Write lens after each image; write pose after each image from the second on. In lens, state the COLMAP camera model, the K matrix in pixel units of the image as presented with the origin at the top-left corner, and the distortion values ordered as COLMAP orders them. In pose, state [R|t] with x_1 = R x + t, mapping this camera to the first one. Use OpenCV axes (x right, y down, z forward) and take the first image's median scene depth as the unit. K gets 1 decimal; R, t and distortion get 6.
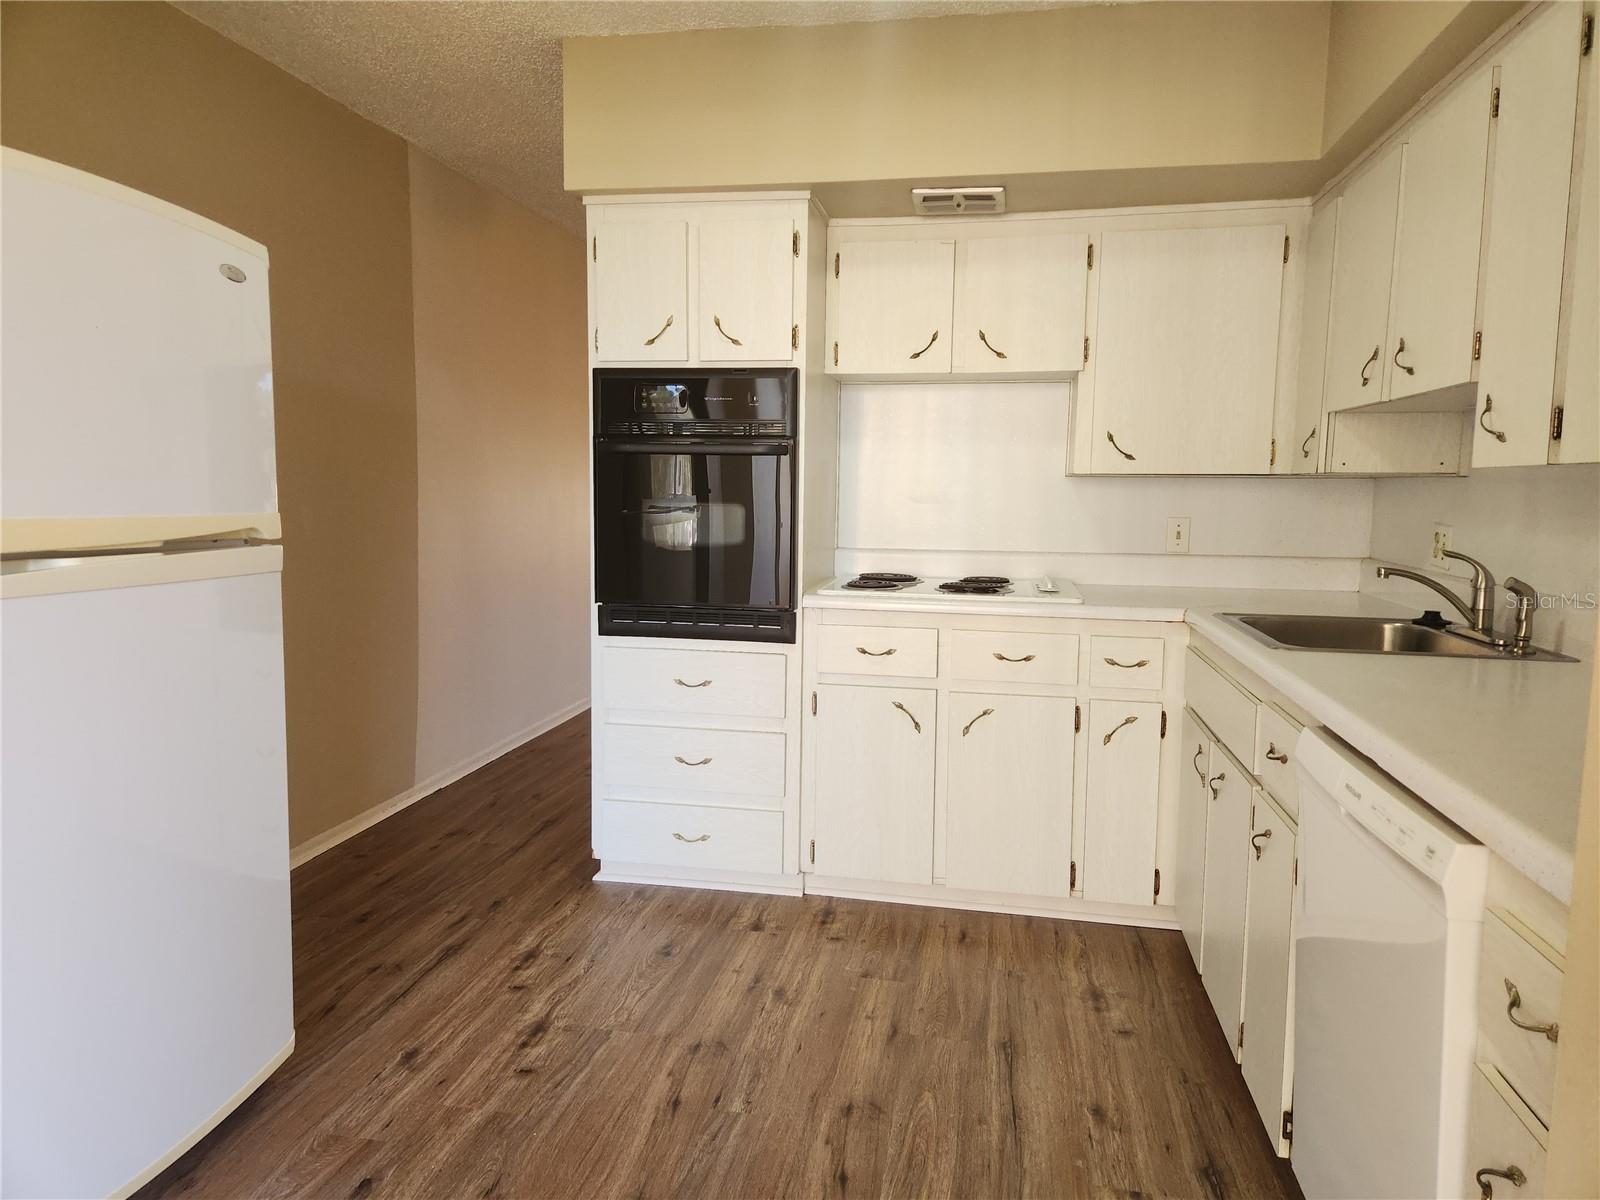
lens RADIAL K [[1073.7, 0, 795.3], [0, 1073.7, 592.7], [0, 0, 1]] dist [0.082063, -0.043919]
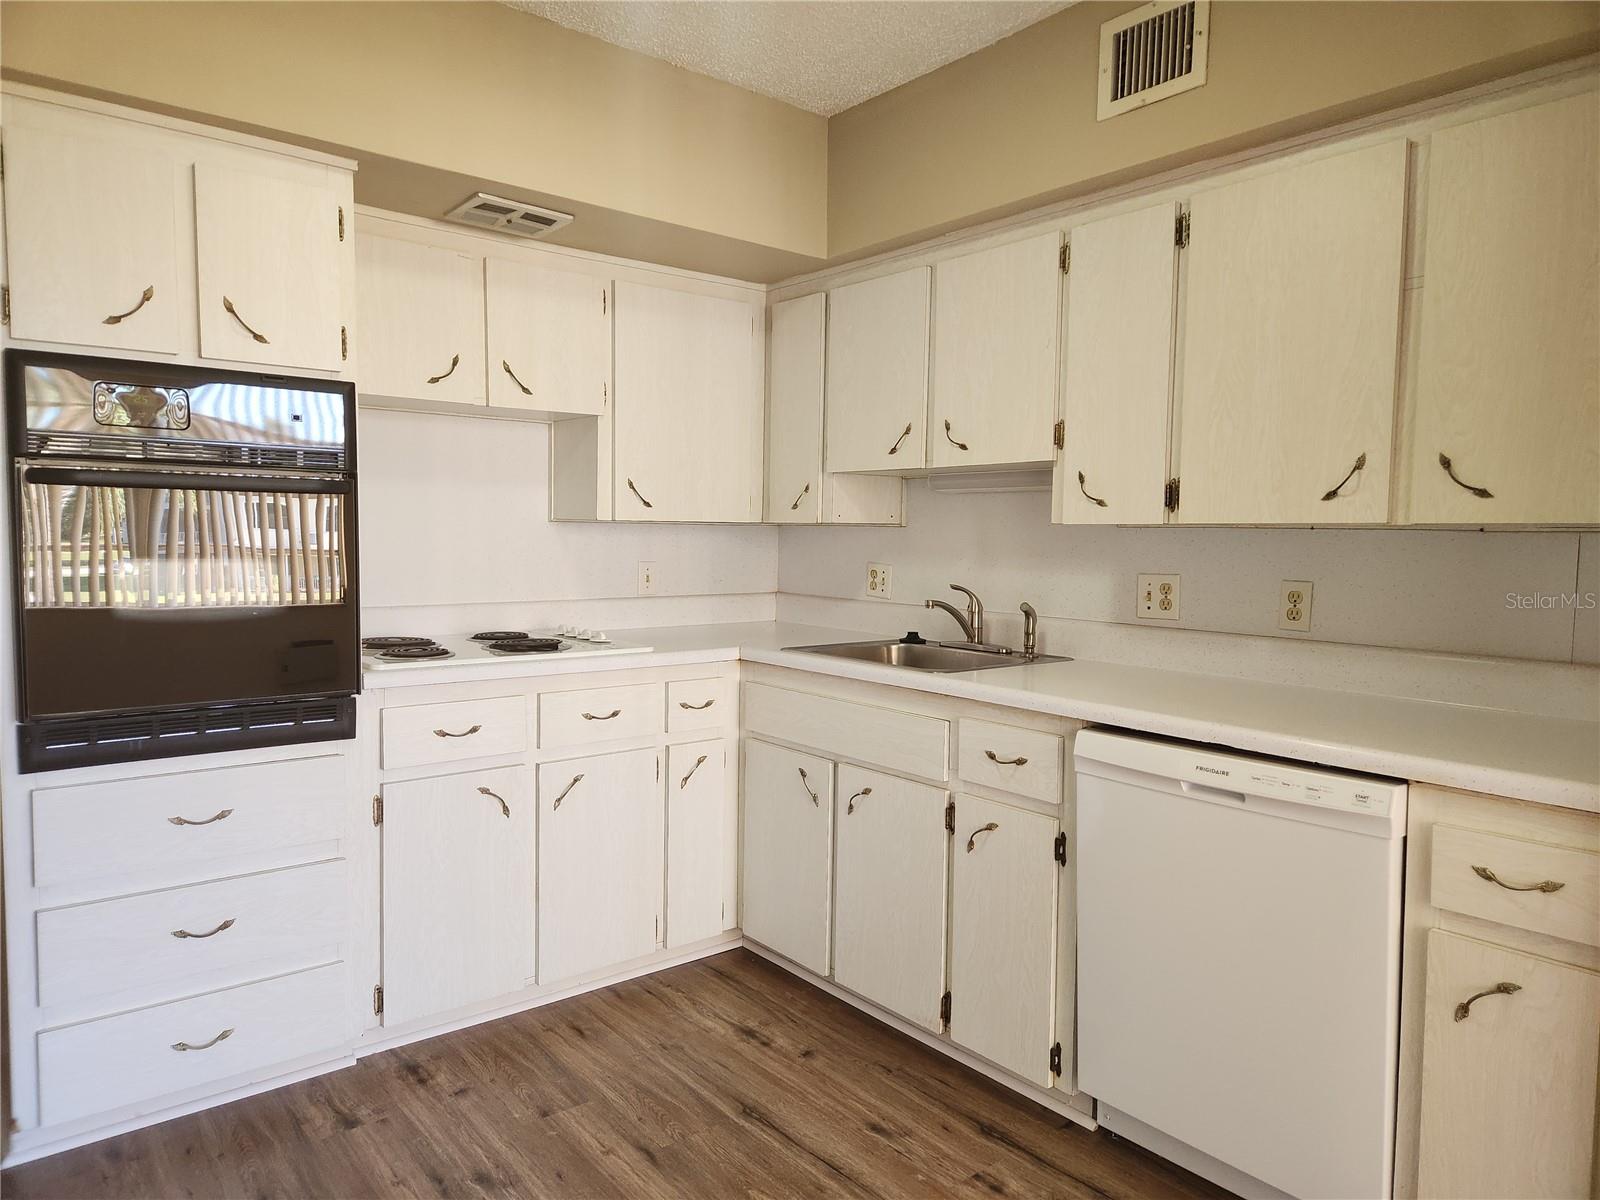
lens RADIAL K [[1070.0, 0, 800.0], [0, 1070.0, 600.0], [0, 0, 1]] dist [0.102956, -0.087874]
pose [[0.646949, -0.054354, 0.760594, -0.415902], [0.072910, 0.997296, 0.009253, -0.038088], [-0.759040, 0.049469, 0.649162, 0.265440]]
